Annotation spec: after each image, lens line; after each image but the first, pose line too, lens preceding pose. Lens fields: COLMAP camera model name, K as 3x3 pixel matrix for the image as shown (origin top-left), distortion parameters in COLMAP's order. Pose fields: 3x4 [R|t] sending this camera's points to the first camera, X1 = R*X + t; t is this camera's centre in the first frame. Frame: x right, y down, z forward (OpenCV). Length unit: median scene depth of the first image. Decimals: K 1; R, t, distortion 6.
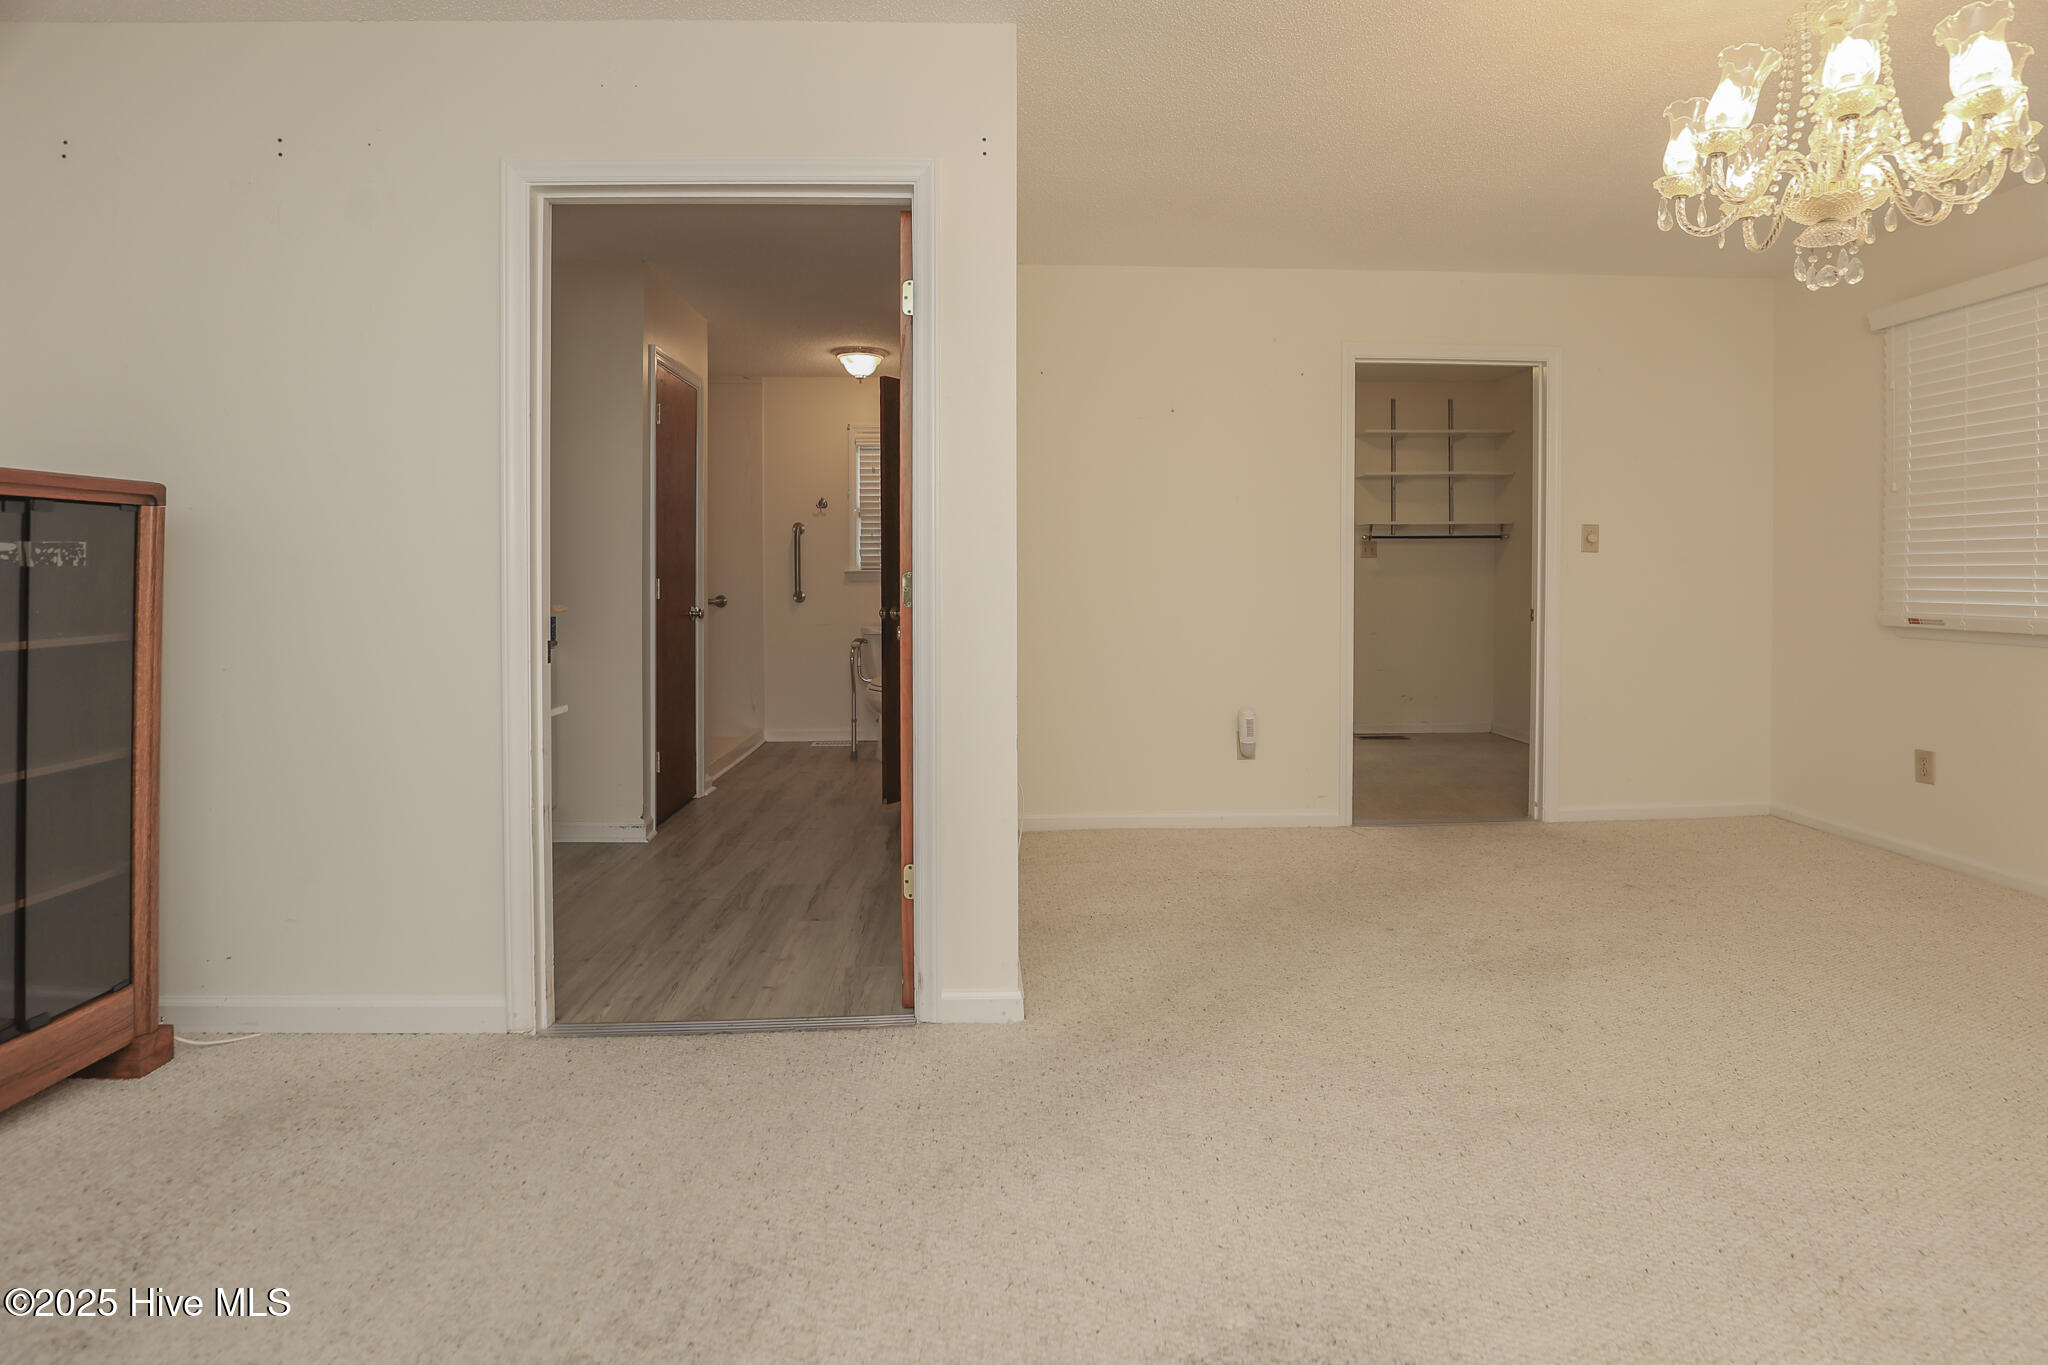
lens RADIAL K [[975.8, 0, 1033.9], [0, 975.8, 588.5], [0, 0, 1]] dist [-0.025207, 0.000141]
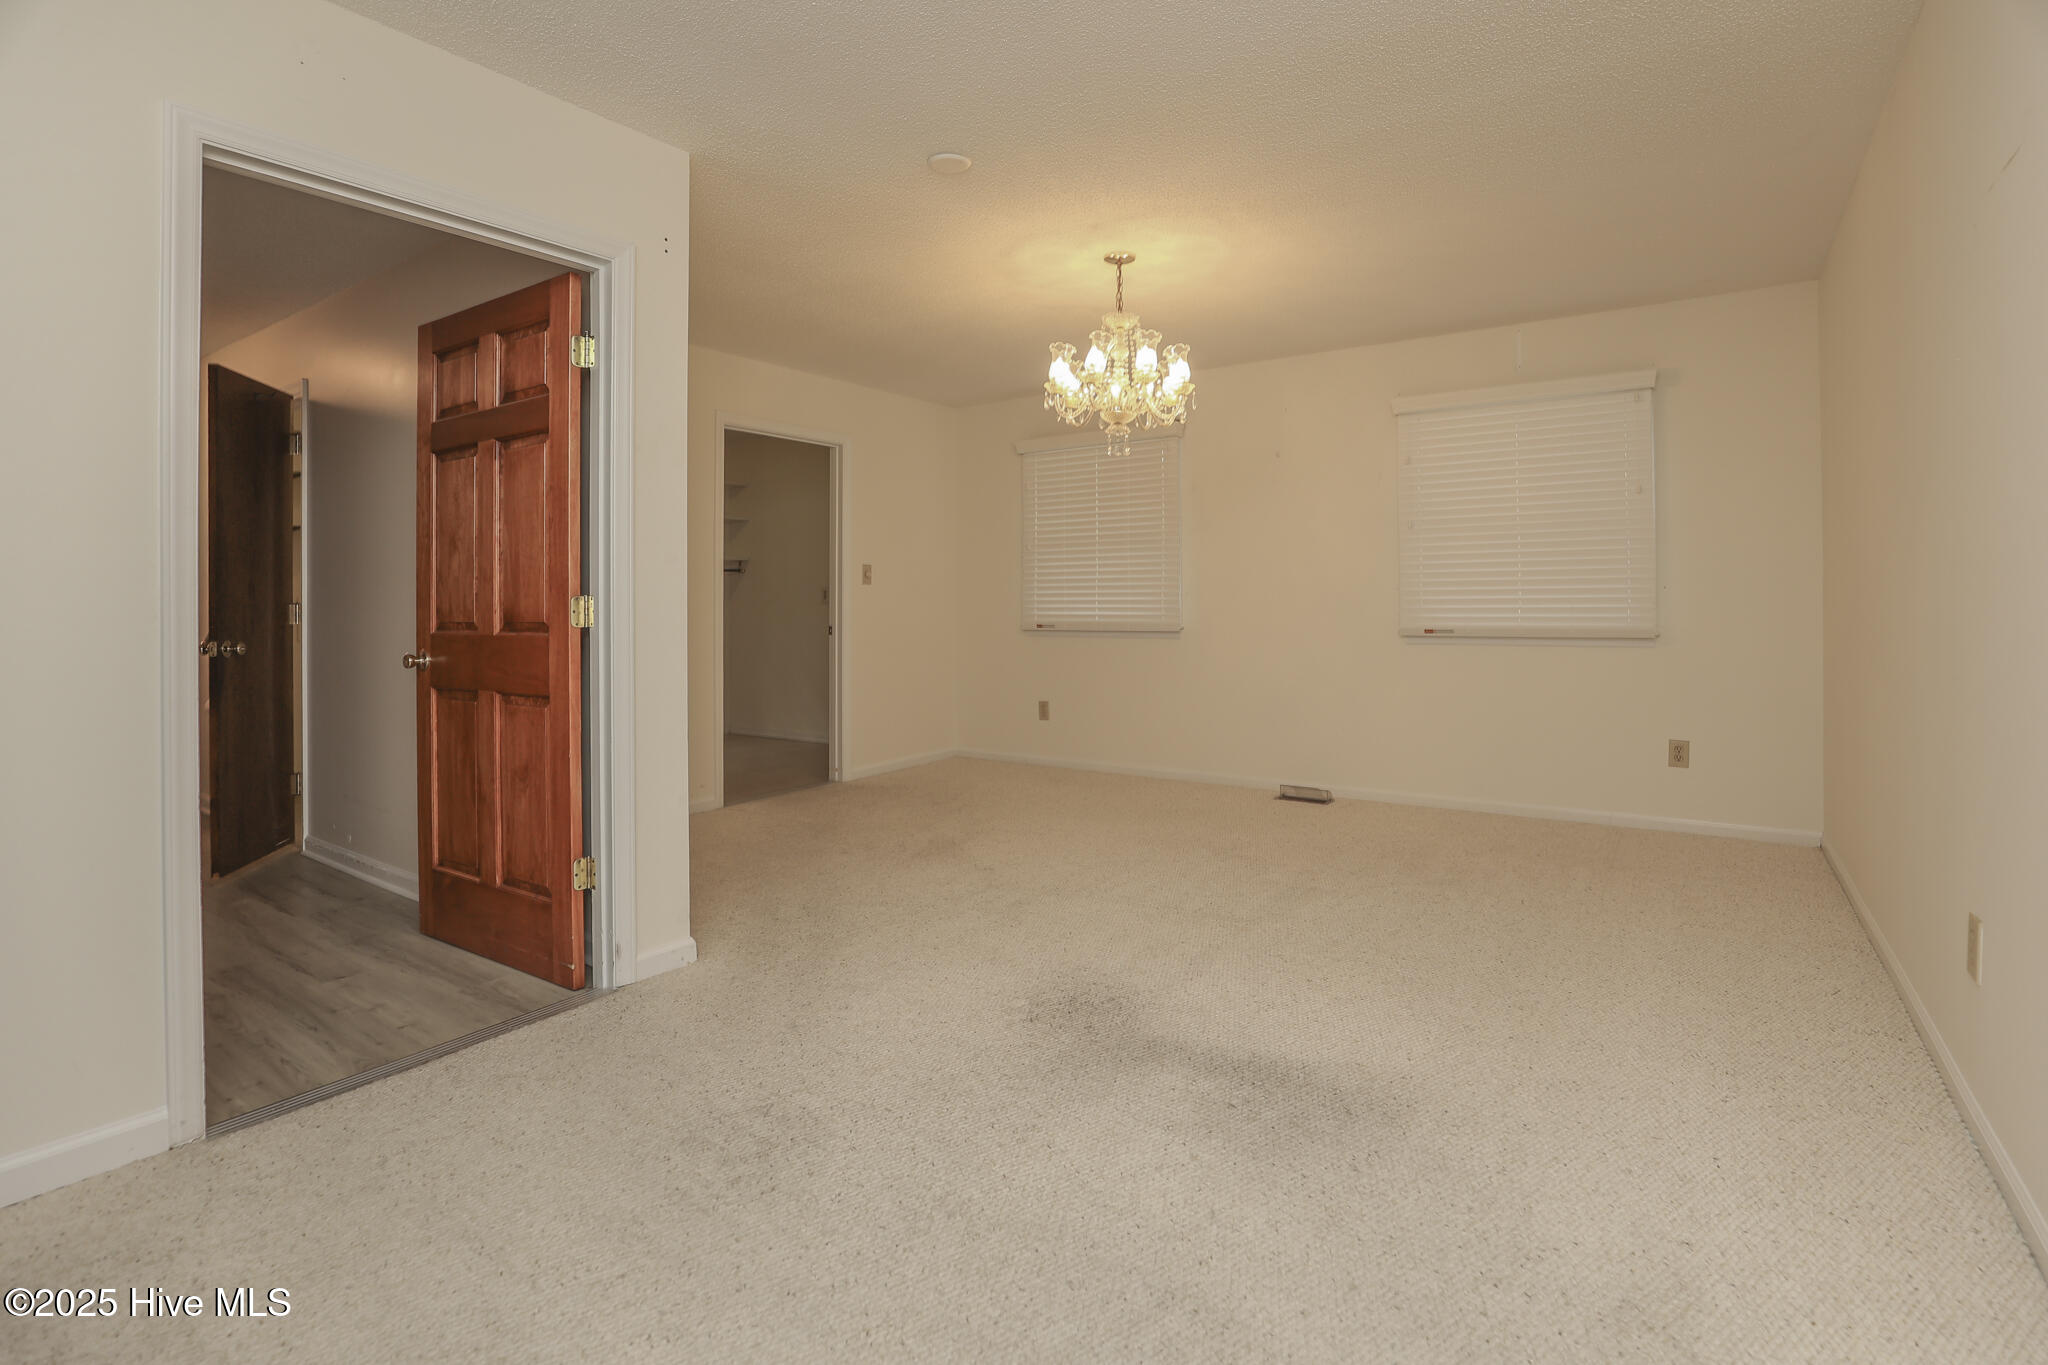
lens RADIAL K [[963.7, 0, 1030.3], [0, 963.7, 609.8], [0, 0, 1]] dist [-0.032280, 0.005402]
pose [[0.615476, -0.010227, 0.788090, -0.675449], [0.017366, 0.999849, -0.000588, 0.008406], [-0.787965, 0.014048, 0.615560, -0.083041]]
